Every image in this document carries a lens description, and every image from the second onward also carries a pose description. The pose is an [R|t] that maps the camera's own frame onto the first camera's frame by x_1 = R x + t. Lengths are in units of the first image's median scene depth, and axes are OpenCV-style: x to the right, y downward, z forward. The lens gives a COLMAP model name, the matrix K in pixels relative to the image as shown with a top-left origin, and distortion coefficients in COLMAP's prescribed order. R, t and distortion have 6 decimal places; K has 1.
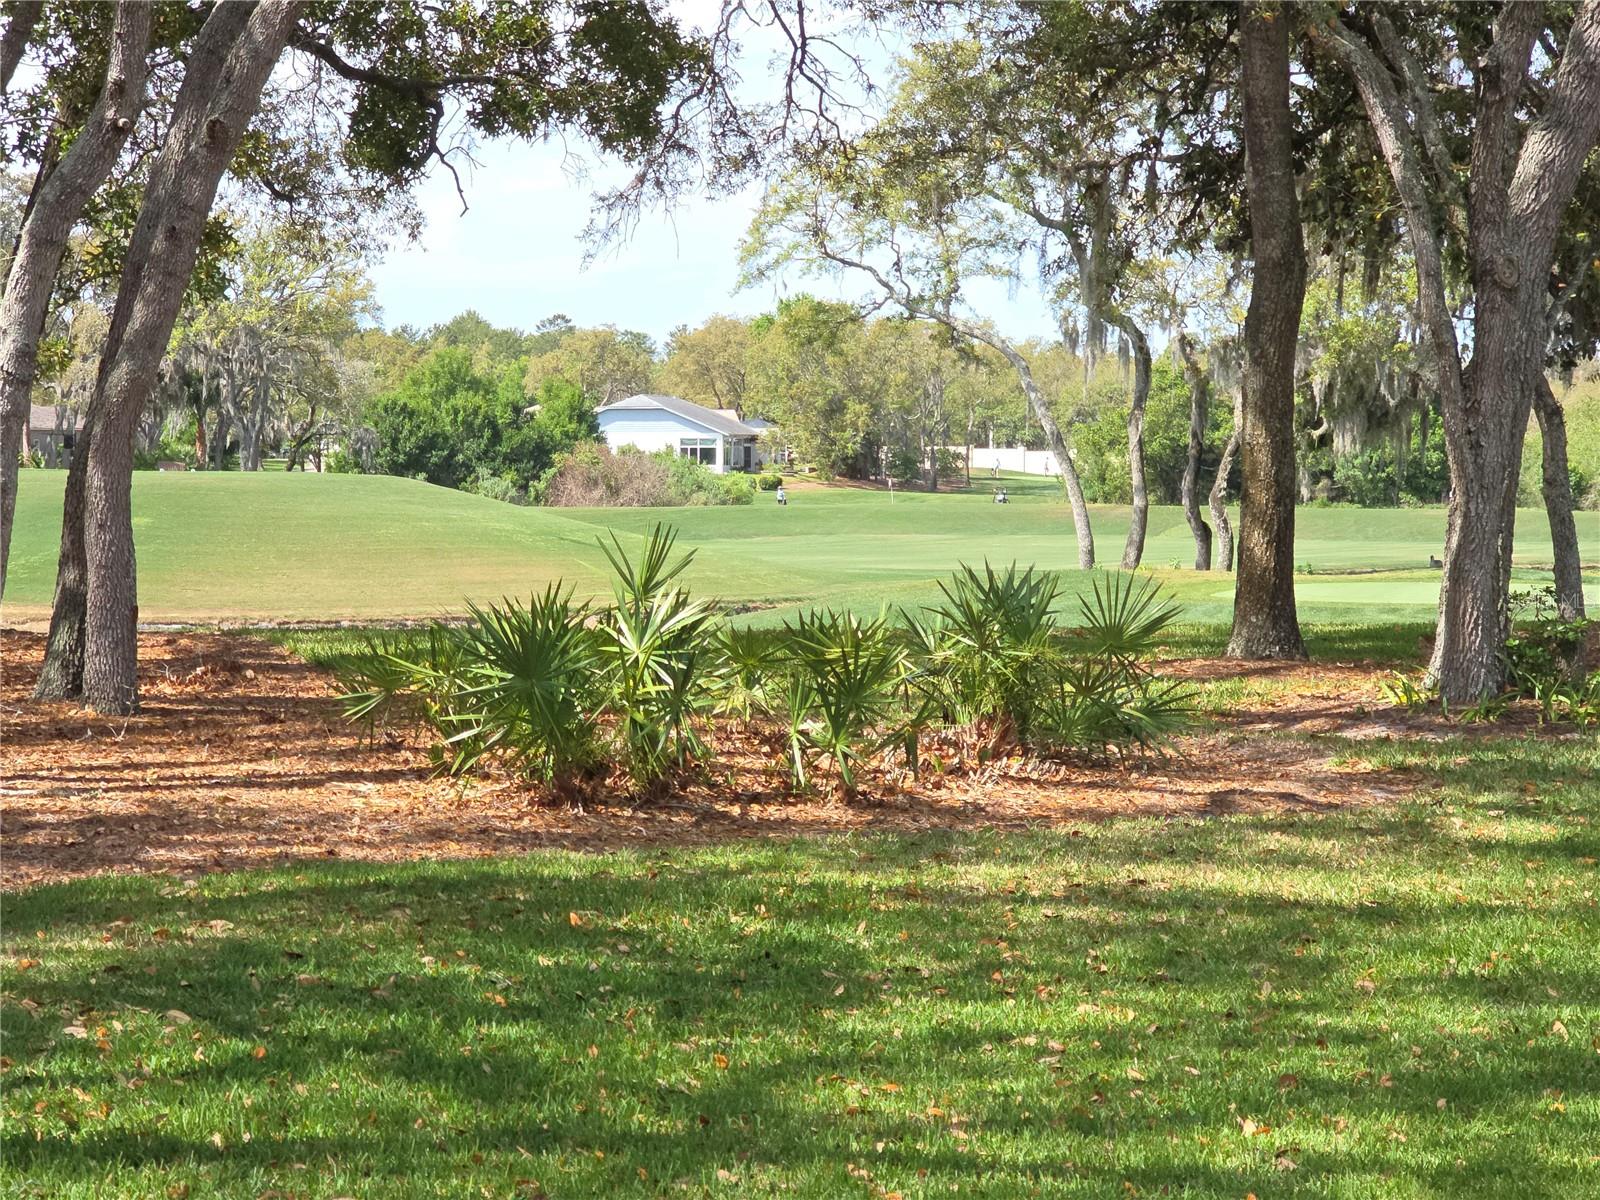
lens RADIAL K [[3668.2, 0, 800.0], [0, 3668.2, 600.0], [0, 0, 1]] dist [-0.320403, 6.458050]
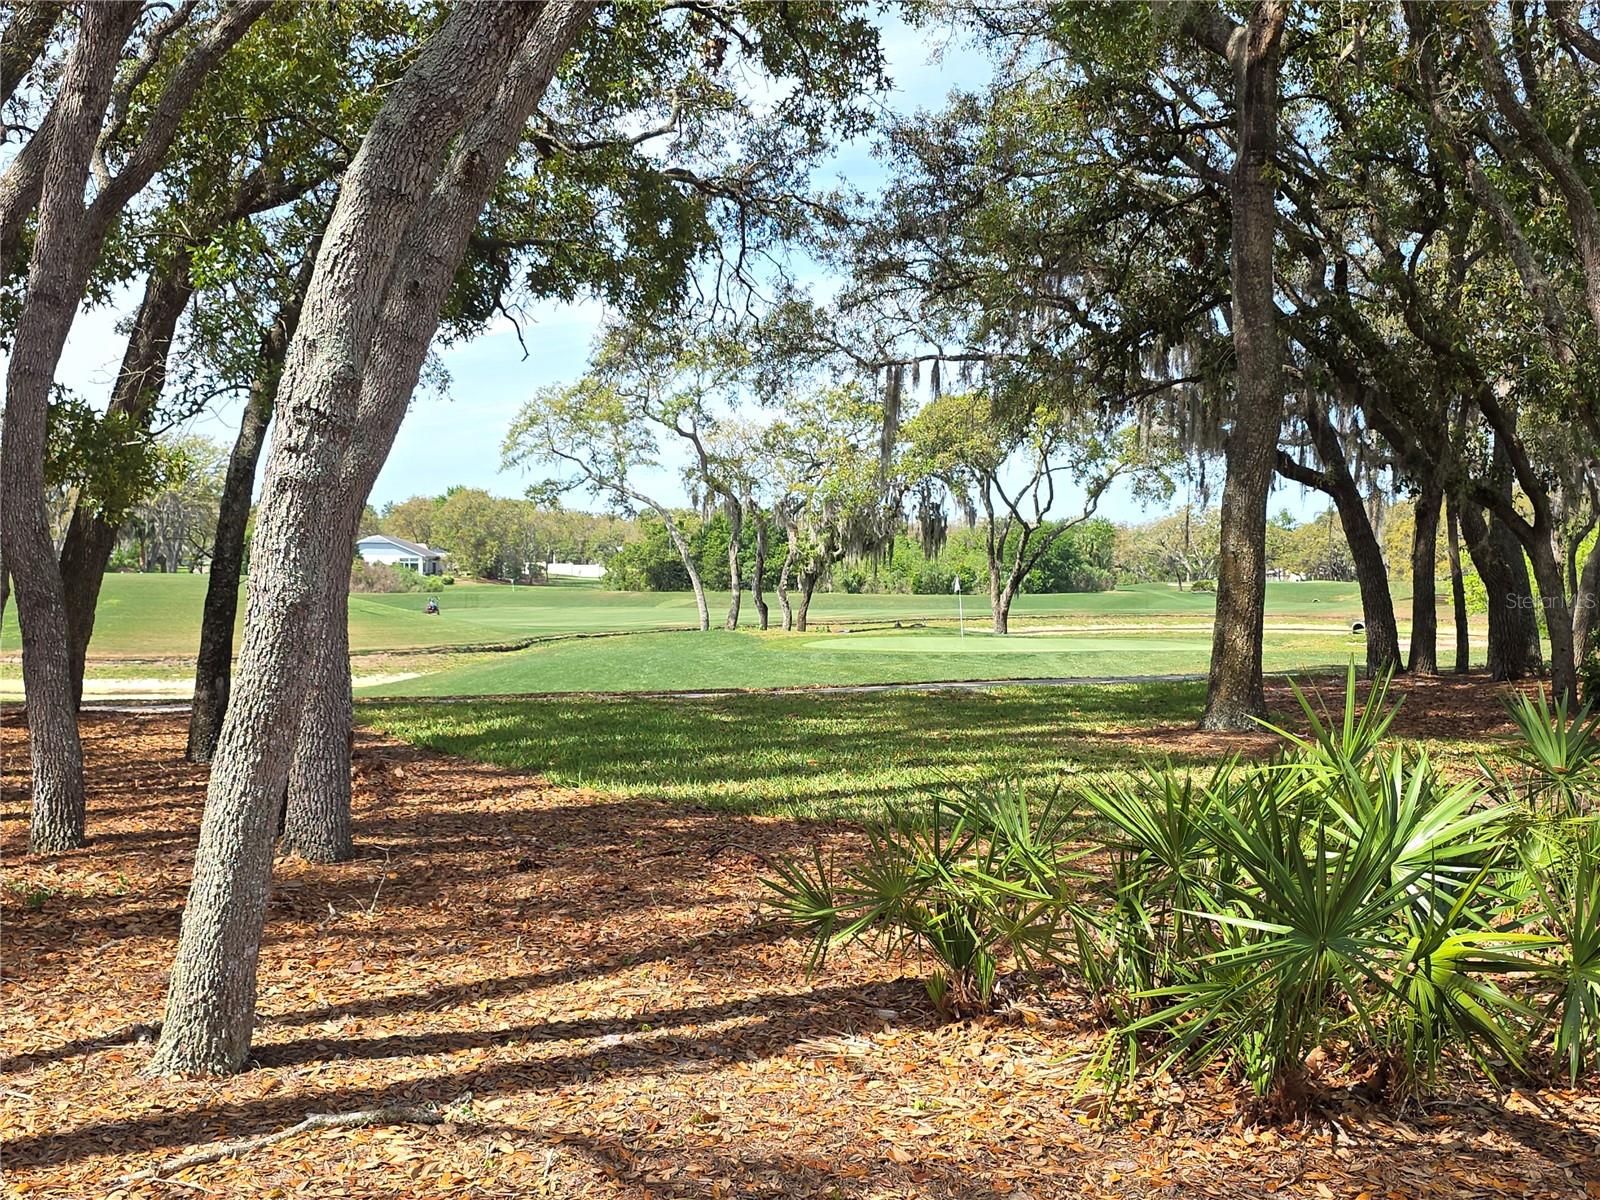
lens RADIAL K [[1668.3, 0, 800.2], [0, 1668.3, 611.9], [0, 0, 1]] dist [0.048931, -0.014328]
pose [[0.974895, -0.002124, 0.222657, -0.055185], [0.005057, 0.999908, -0.012606, -0.006894], [-0.222610, 0.013416, 0.974815, 0.196970]]
